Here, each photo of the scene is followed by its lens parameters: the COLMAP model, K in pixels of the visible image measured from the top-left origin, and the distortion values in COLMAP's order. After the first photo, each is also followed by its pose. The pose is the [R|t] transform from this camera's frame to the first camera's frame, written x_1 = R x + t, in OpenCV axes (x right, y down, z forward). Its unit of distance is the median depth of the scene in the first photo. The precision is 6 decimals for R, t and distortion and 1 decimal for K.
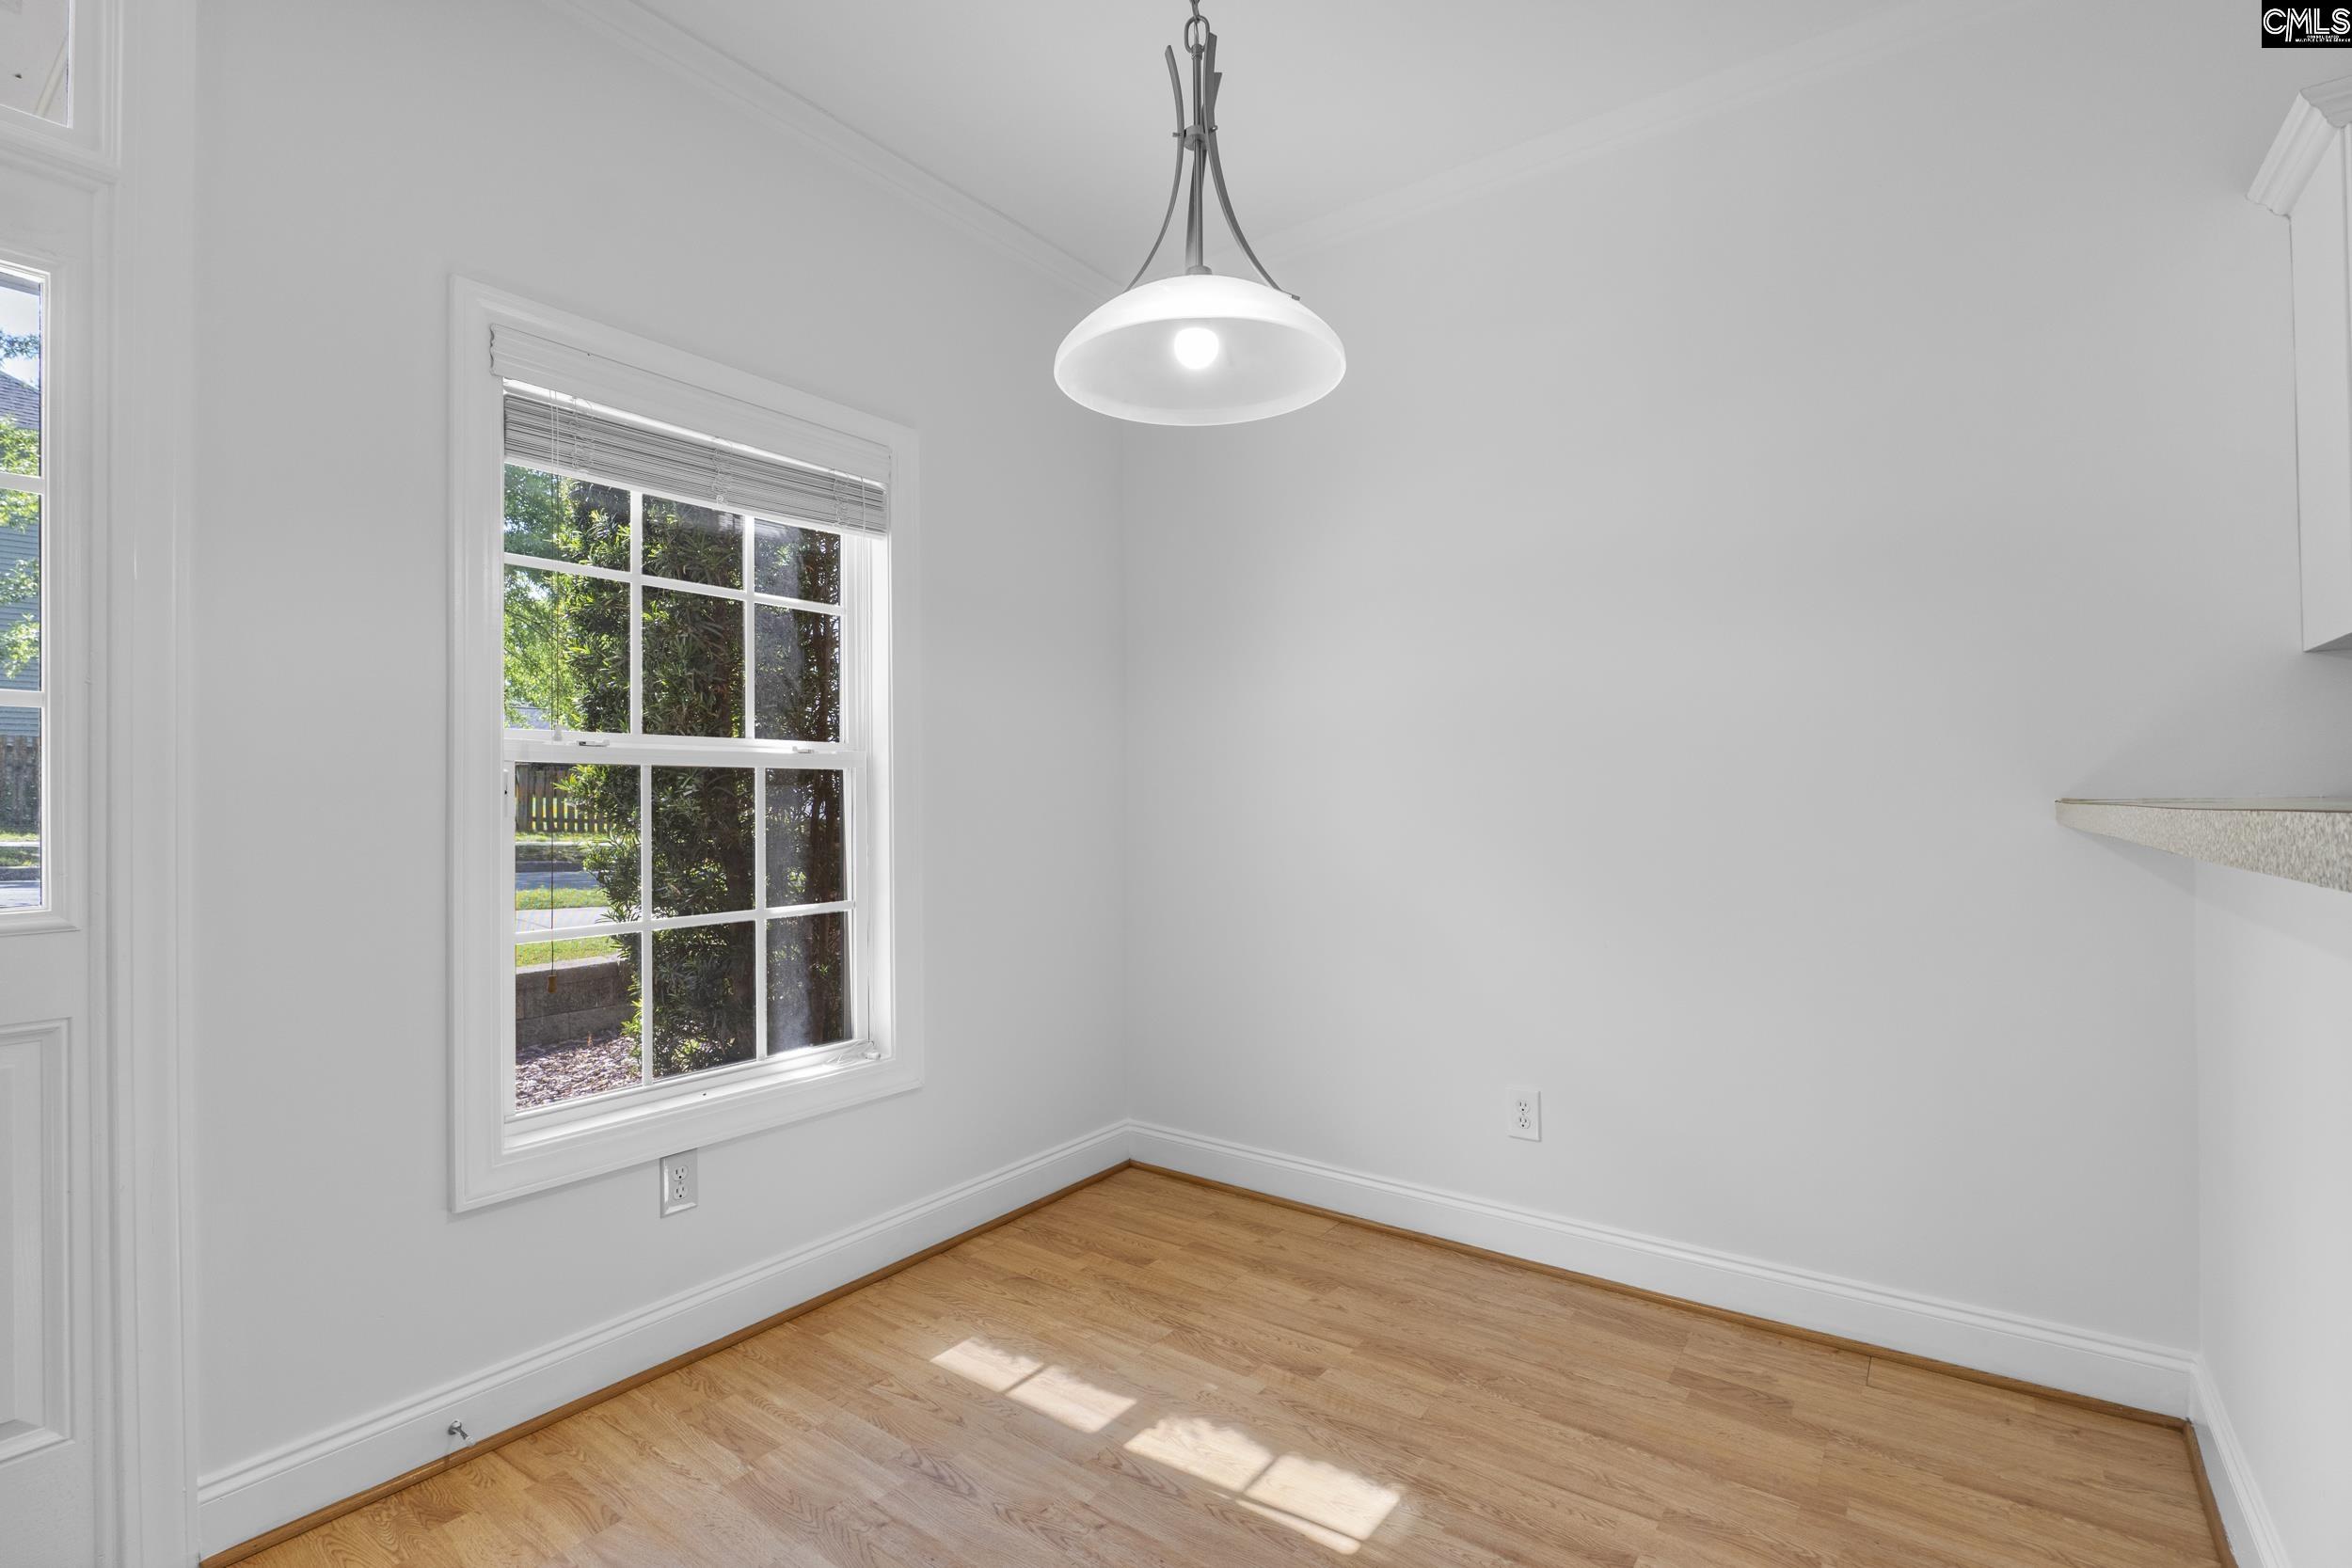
lens RADIAL K [[1078.1, 0, 1165.4], [0, 1078.1, 780.5], [0, 0, 1]] dist [-0.012655, 0.001520]
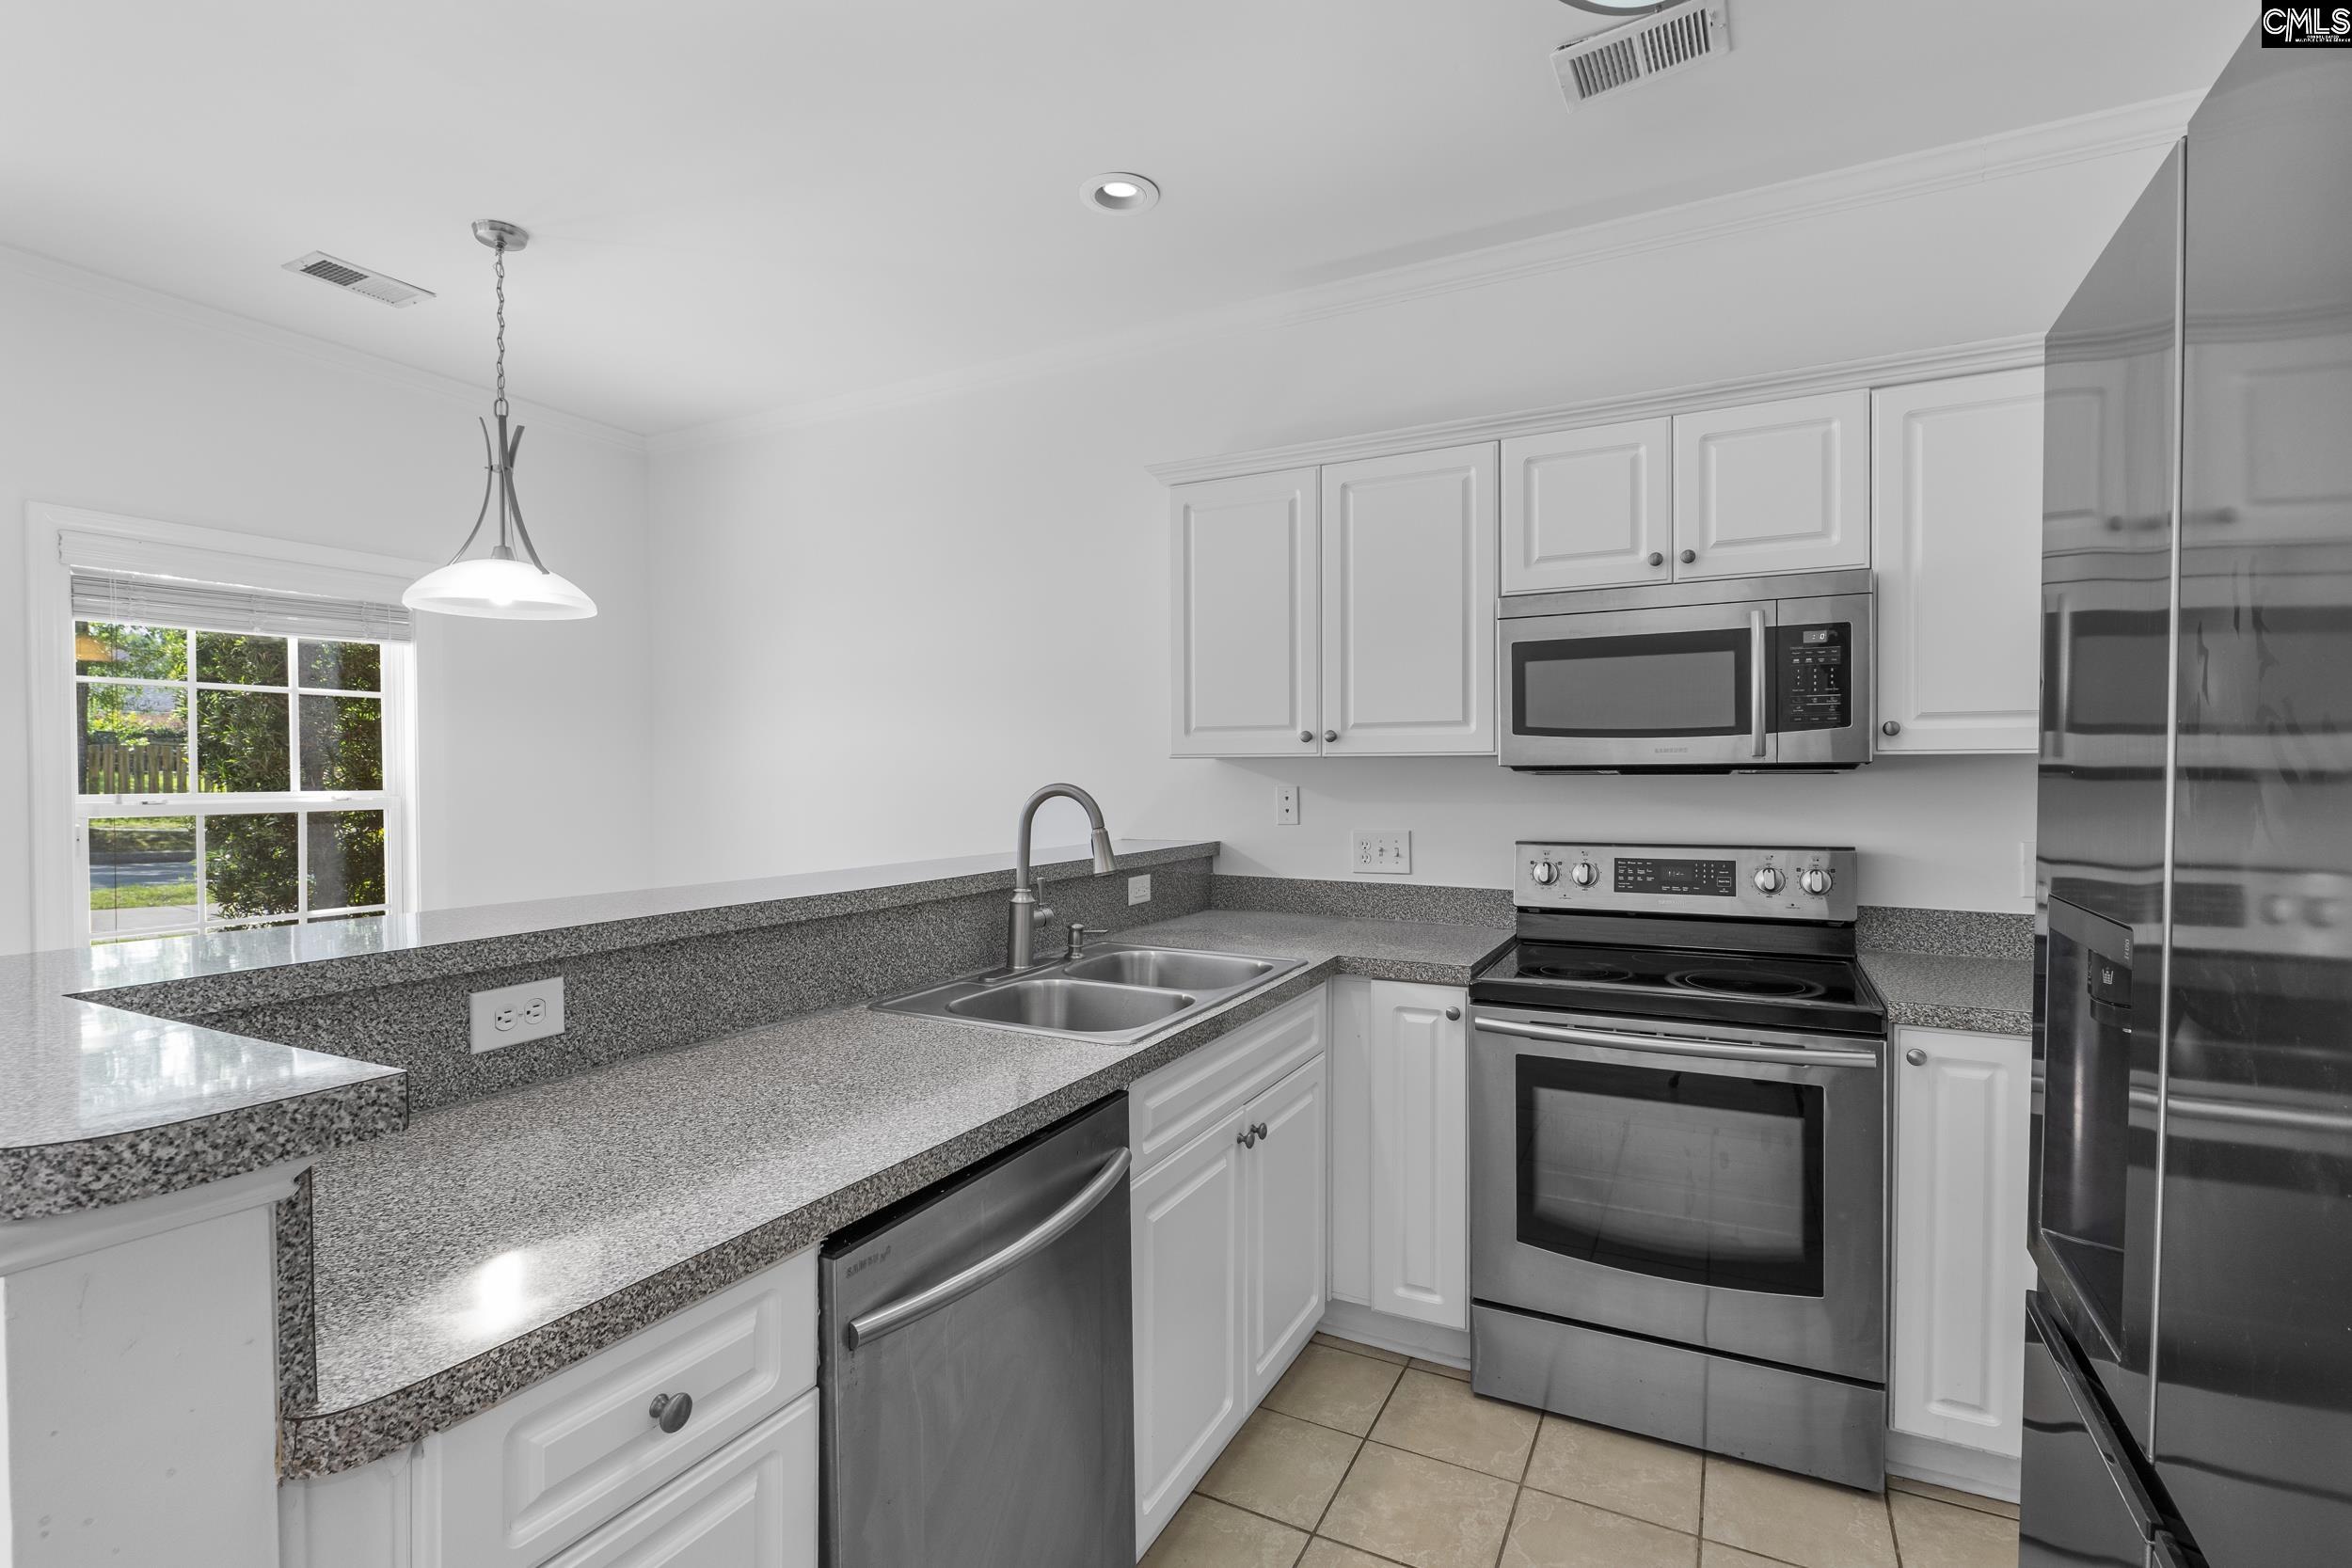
lens RADIAL K [[1078.1, 0, 1165.4], [0, 1078.1, 780.5], [0, 0, 1]] dist [-0.012655, 0.001520]
pose [[0.987397, 0.002395, 0.158243, 0.515641], [-0.005375, 0.999816, 0.018404, -0.084888], [-0.158170, -0.019022, 0.987229, -0.561034]]
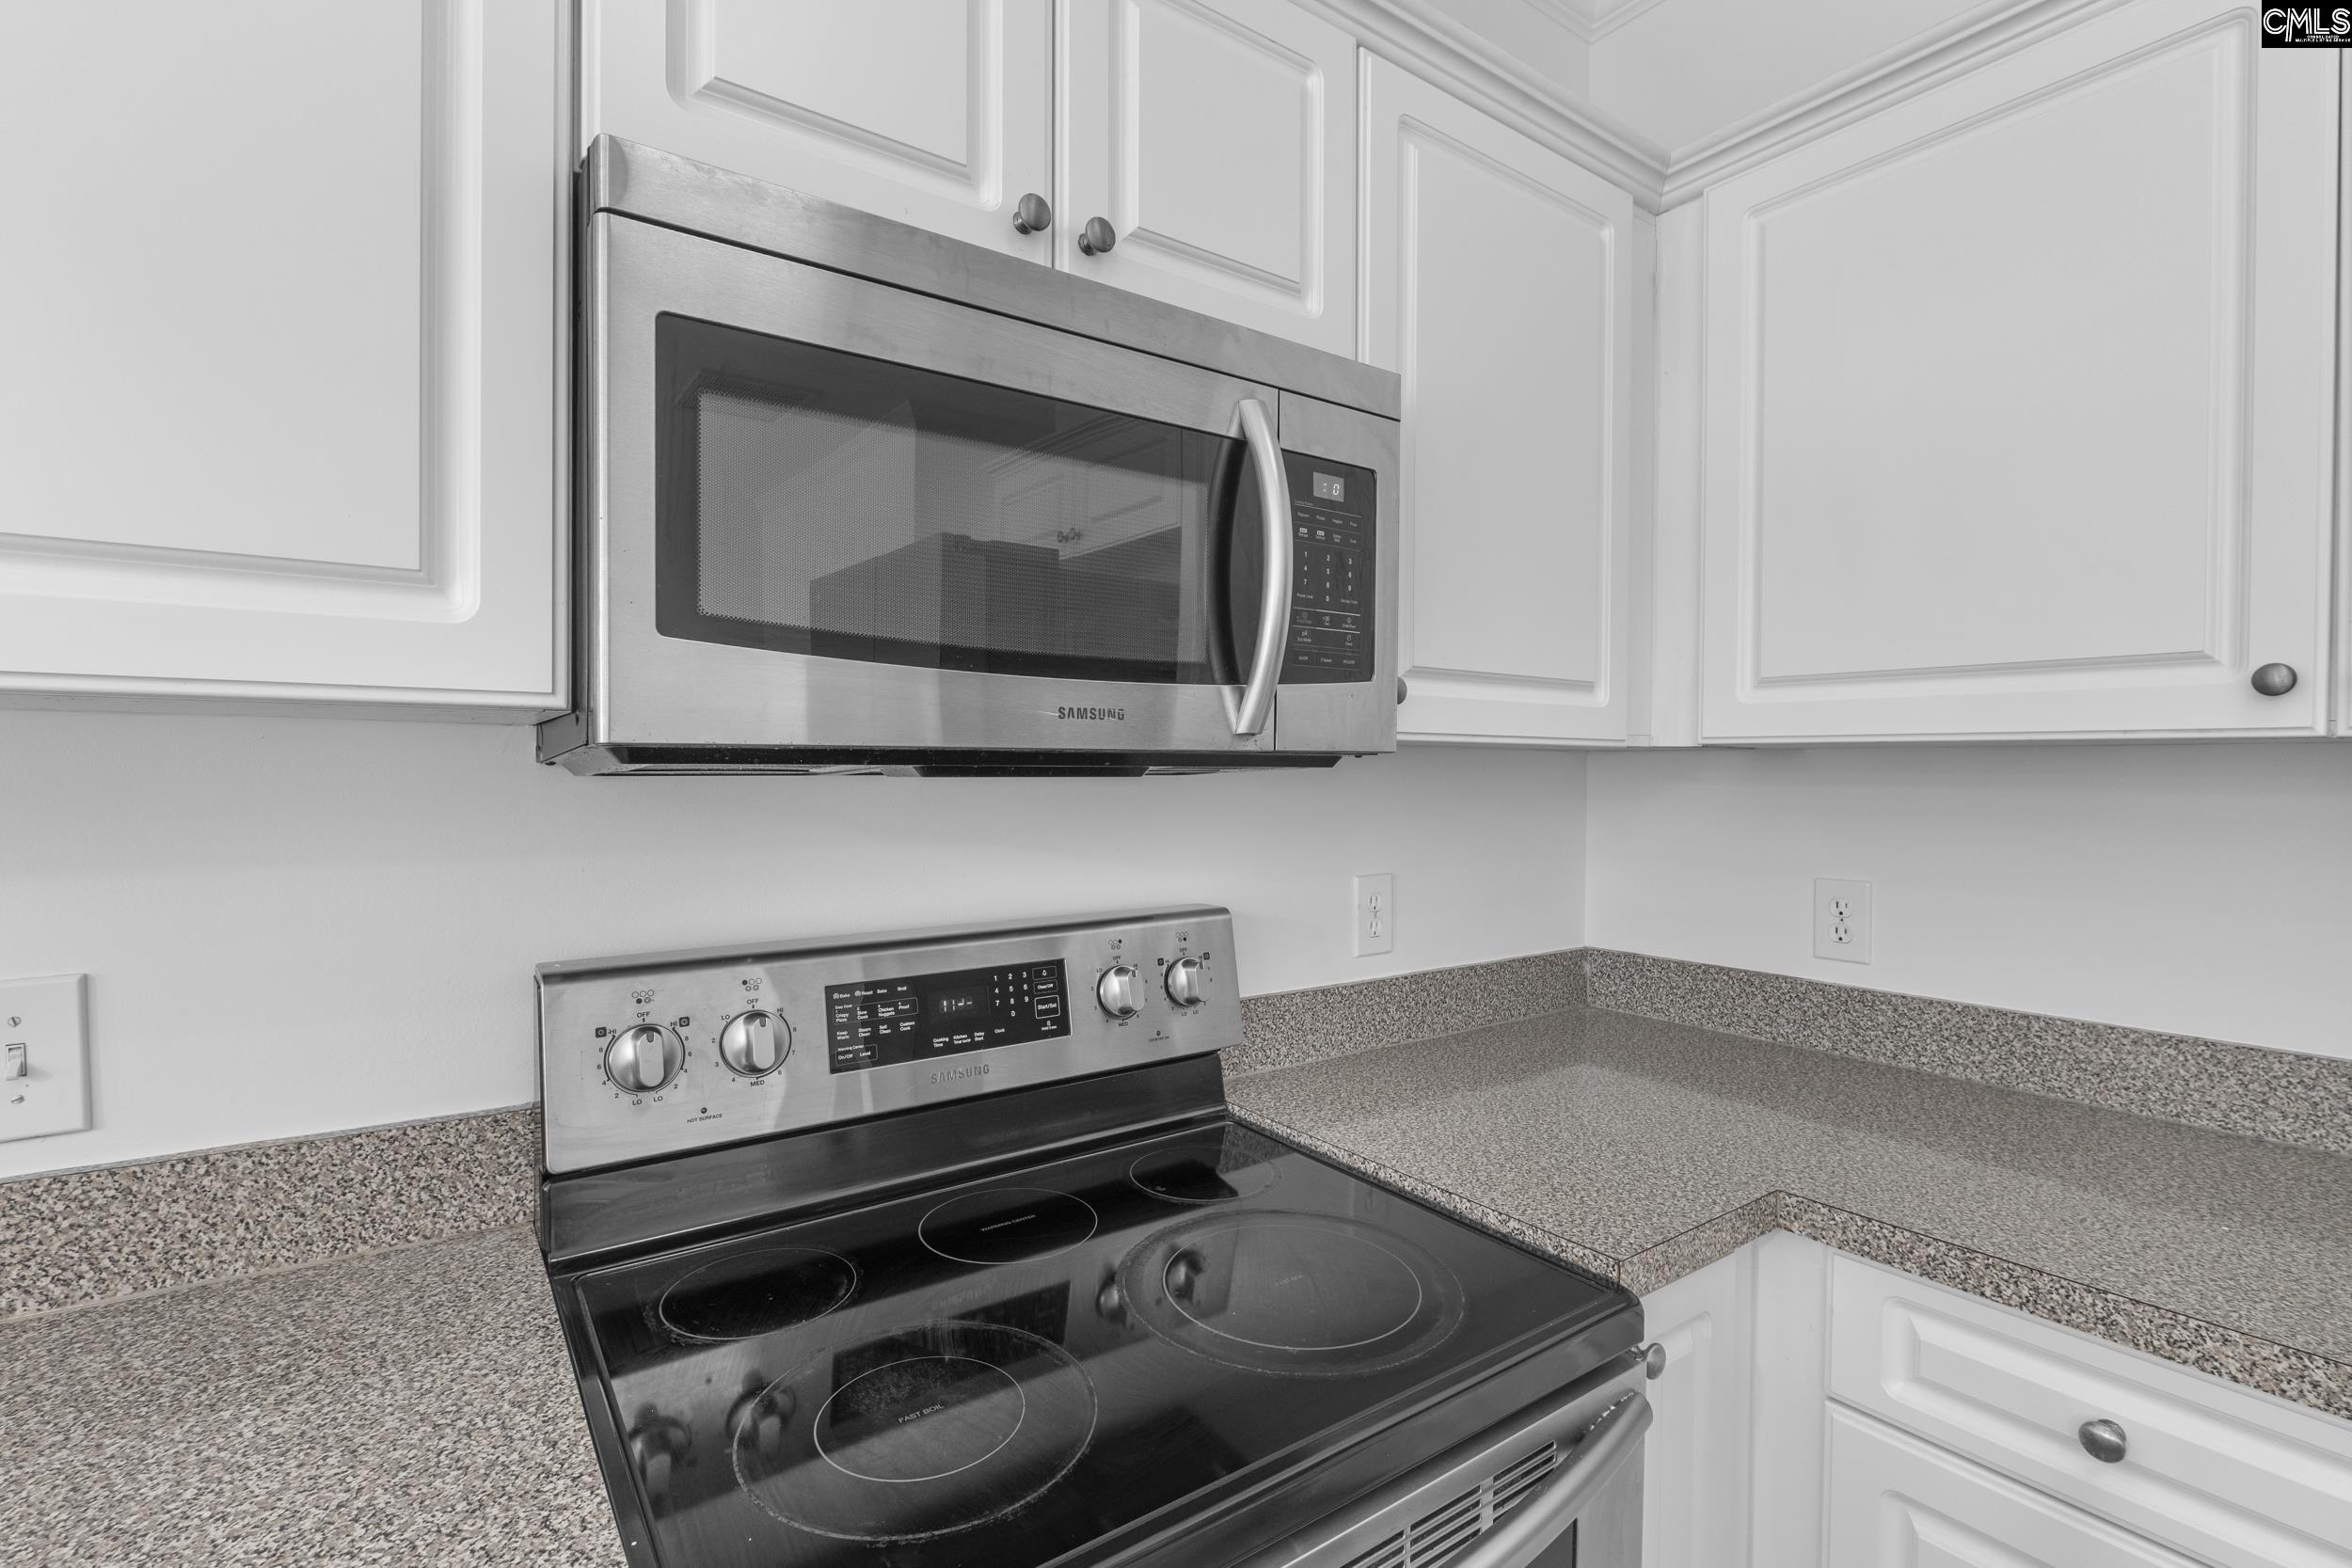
lens RADIAL K [[1078.1, 0, 1165.4], [0, 1078.1, 780.5], [0, 0, 1]] dist [-0.012655, 0.001520]
pose [[0.305920, -0.001536, 0.952056, 0.766158], [-0.019626, 0.999776, 0.007919, -0.077094], [-0.951855, -0.021108, 0.305822, 0.169435]]
